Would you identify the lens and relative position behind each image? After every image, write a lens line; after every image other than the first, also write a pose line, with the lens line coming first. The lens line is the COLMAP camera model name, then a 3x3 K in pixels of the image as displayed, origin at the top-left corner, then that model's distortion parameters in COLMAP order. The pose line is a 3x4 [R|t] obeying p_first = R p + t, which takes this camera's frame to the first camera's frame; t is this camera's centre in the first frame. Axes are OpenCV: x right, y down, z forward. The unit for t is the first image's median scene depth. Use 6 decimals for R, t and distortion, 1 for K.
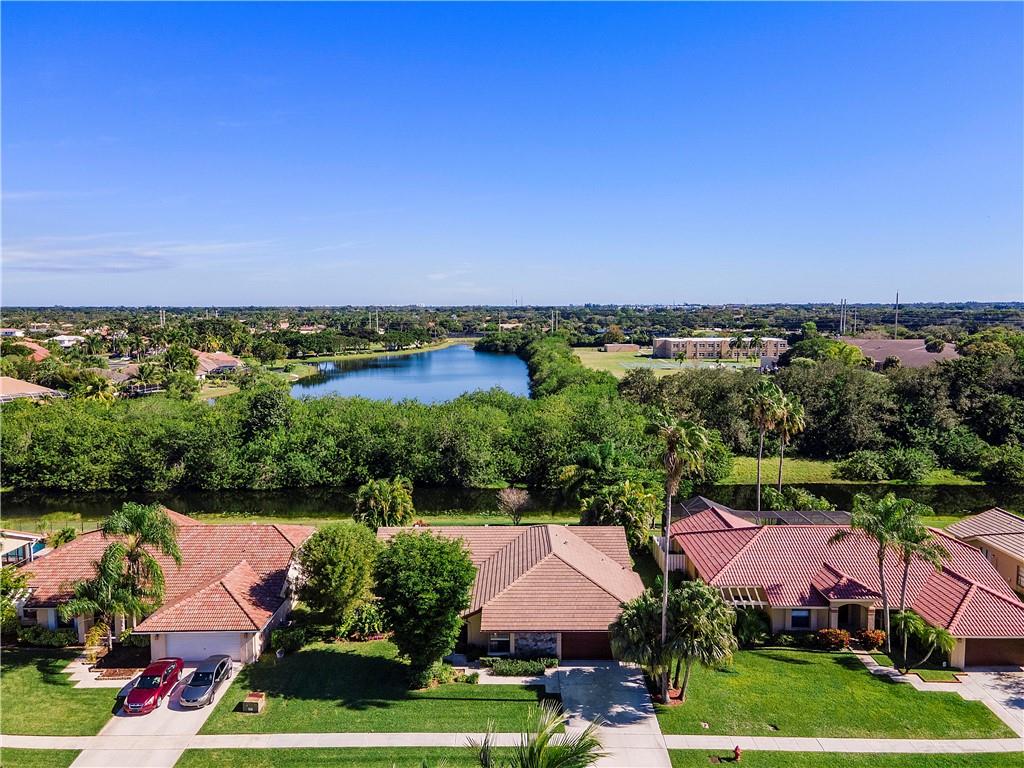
lens RADIAL K [[749.6, 0, 518.6], [0, 749.6, 387.5], [0, 0, 1]] dist [0.038182, 0.013358]
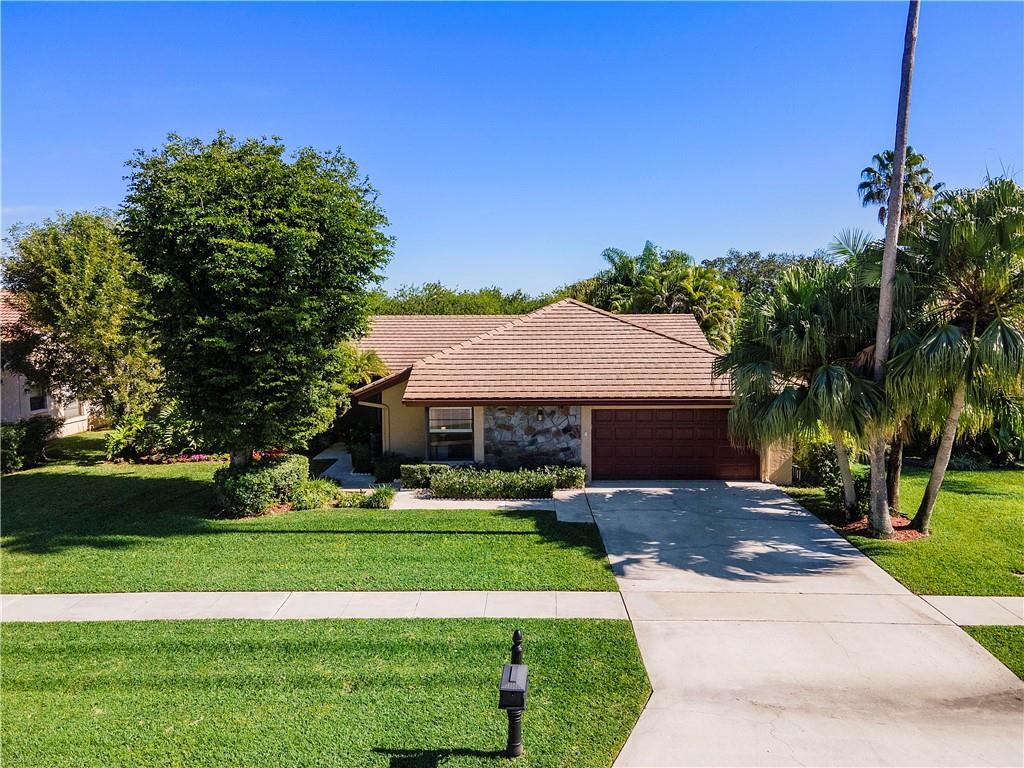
lens RADIAL K [[749.6, 0, 514.1], [0, 749.6, 380.2], [0, 0, 1]] dist [0.038182, 0.013358]
pose [[0.999932, -0.005291, -0.010417, 0.015854], [0.004983, 0.999557, -0.029354, 0.302747], [0.010568, 0.029300, 0.999515, 0.539068]]
